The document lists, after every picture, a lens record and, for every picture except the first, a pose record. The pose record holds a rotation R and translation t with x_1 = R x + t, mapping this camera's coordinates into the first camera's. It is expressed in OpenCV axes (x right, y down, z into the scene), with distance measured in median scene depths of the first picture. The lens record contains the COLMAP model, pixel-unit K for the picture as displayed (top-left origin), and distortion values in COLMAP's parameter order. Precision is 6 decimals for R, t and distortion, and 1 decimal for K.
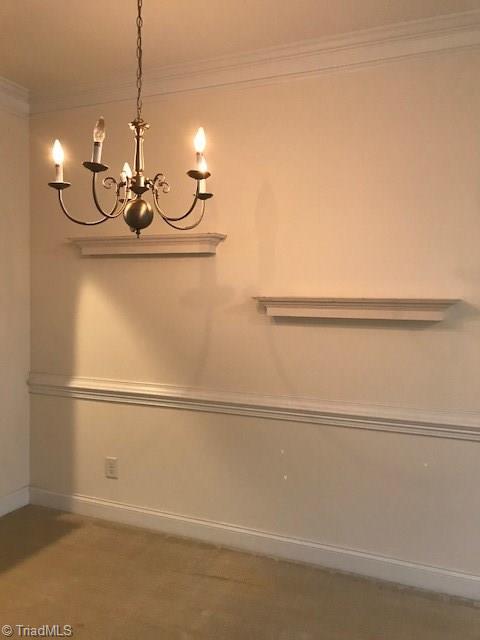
lens RADIAL K [[534.4, 0, 240.0], [0, 534.4, 320.0], [0, 0, 1]] dist [0.009377, -0.008378]
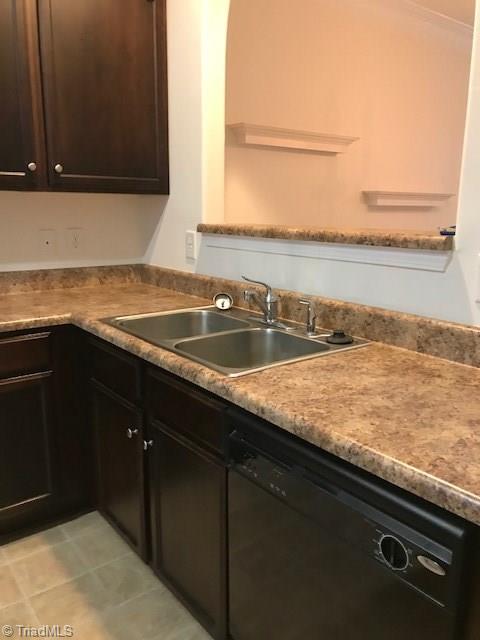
lens RADIAL K [[534.4, 0, 240.0], [0, 534.4, 320.0], [0, 0, 1]] dist [0.009377, -0.008378]
pose [[0.490089, -0.193427, 0.849940, -1.215362], [0.032474, 0.978443, 0.203946, -0.010978], [-0.871067, -0.072350, 0.485806, 0.569410]]
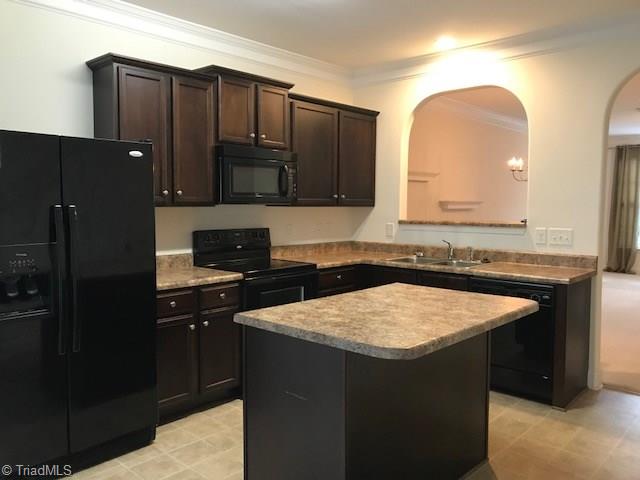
lens RADIAL K [[522.2, 0, 320.0], [0, 522.2, 240.0], [0, 0, 1]] dist [0.008749, -0.000466]
pose [[0.326685, -0.083177, 0.941466, -2.198173], [0.040655, 0.996435, 0.073926, -0.060246], [-0.944258, 0.014125, 0.328902, 0.701742]]
